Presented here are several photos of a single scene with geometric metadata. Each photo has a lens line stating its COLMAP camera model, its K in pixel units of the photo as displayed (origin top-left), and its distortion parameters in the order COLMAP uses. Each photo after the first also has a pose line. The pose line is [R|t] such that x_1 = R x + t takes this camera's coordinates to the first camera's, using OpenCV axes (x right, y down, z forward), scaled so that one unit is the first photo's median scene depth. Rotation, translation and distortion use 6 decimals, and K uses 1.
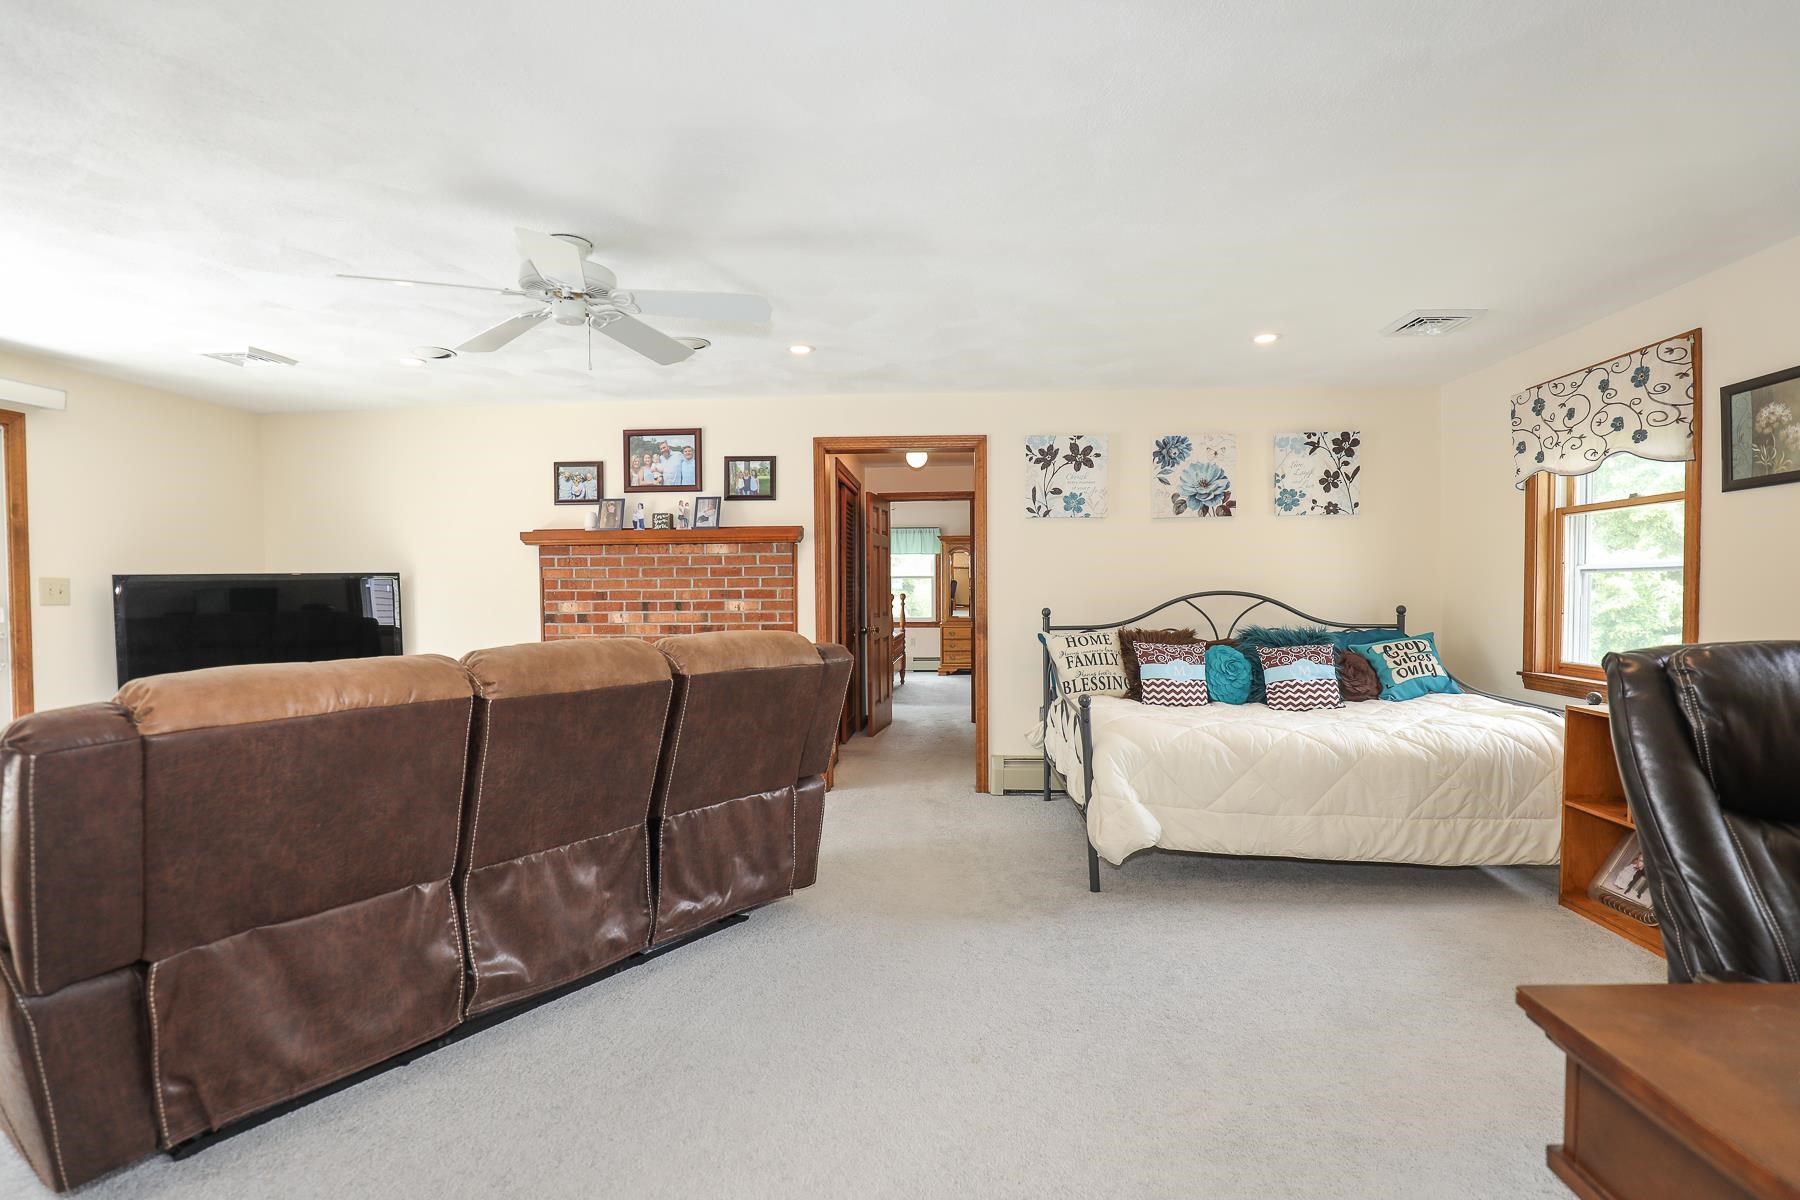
lens RADIAL K [[829.2, 0, 903.2], [0, 829.2, 611.5], [0, 0, 1]] dist [-0.036115, 0.005903]
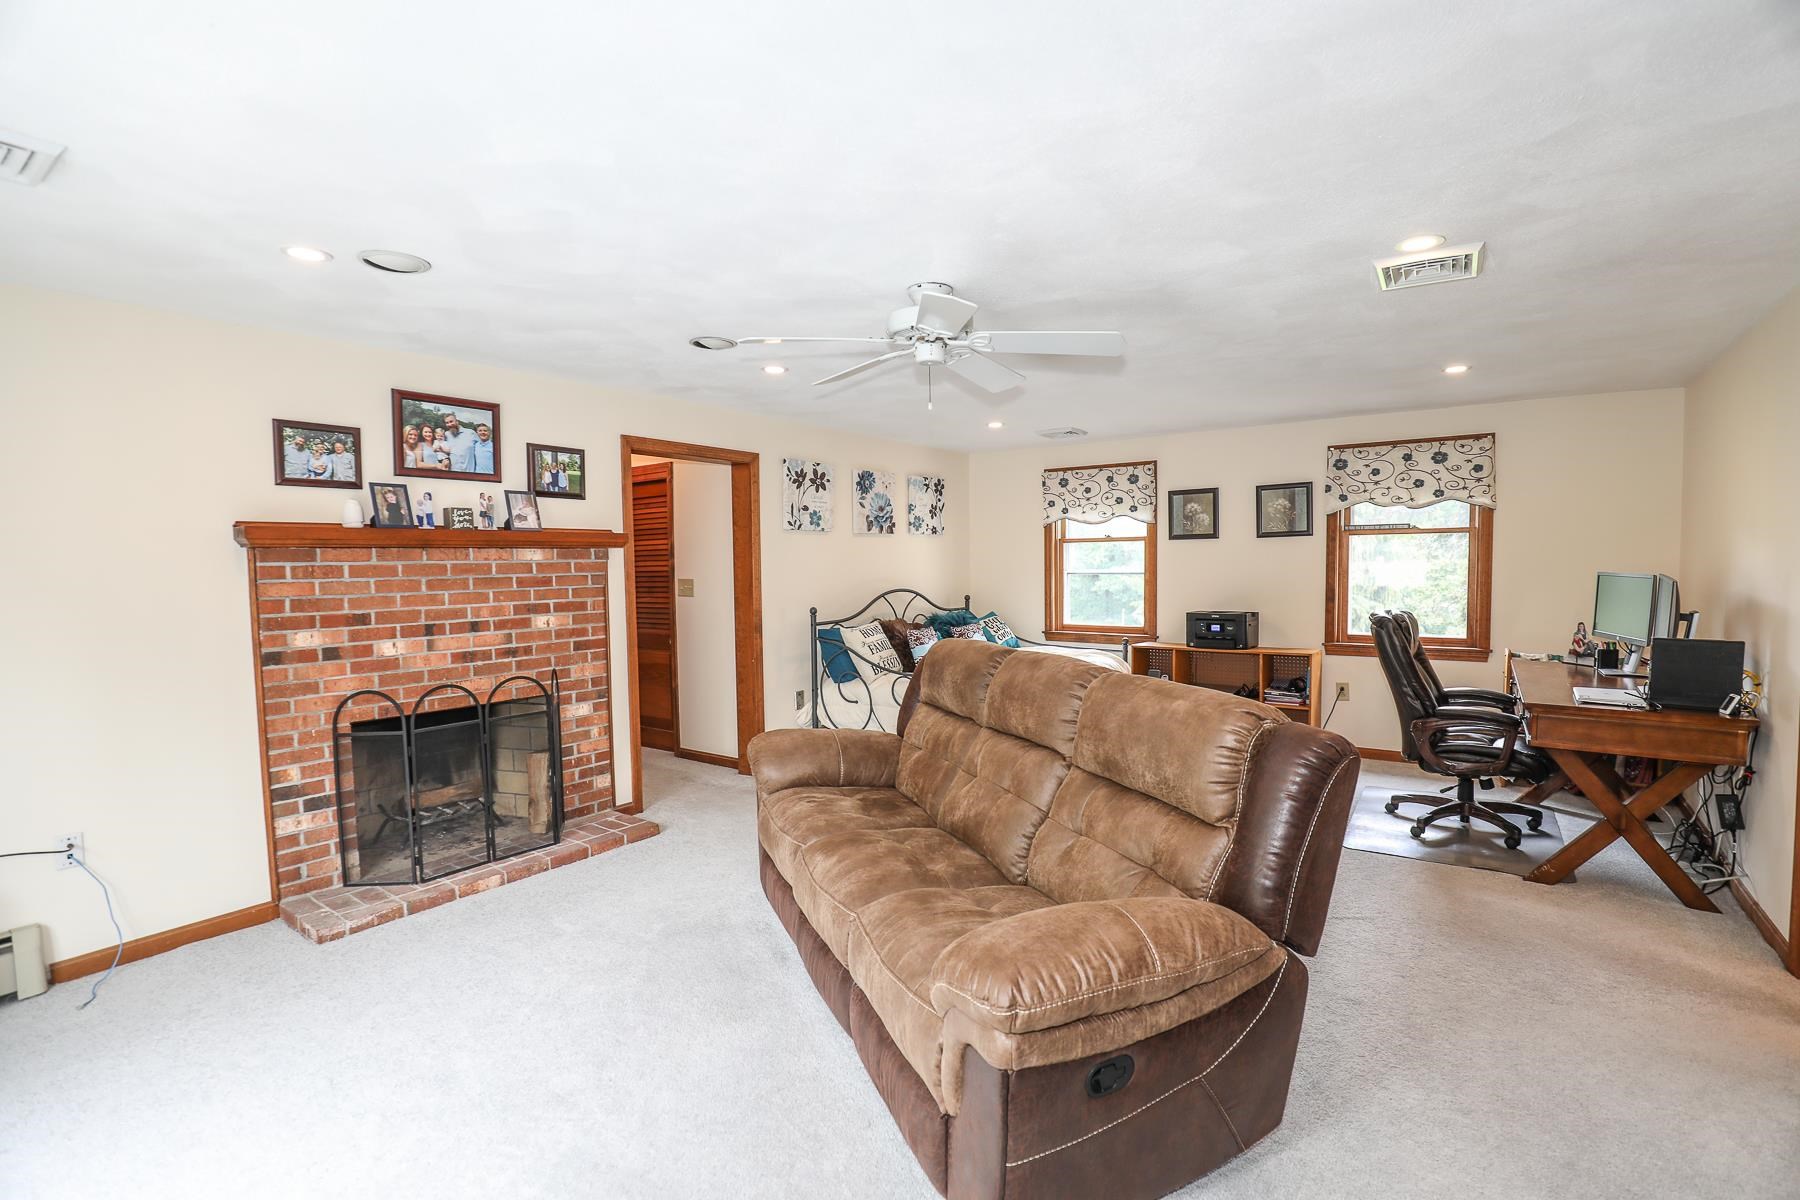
lens RADIAL K [[829.2, 0, 903.2], [0, 829.2, 611.5], [0, 0, 1]] dist [-0.036115, 0.005903]
pose [[0.534911, -0.050740, 0.843383, -0.720324], [0.032728, 0.998690, 0.039326, -0.038686], [-0.844274, 0.006566, 0.535871, 0.241123]]
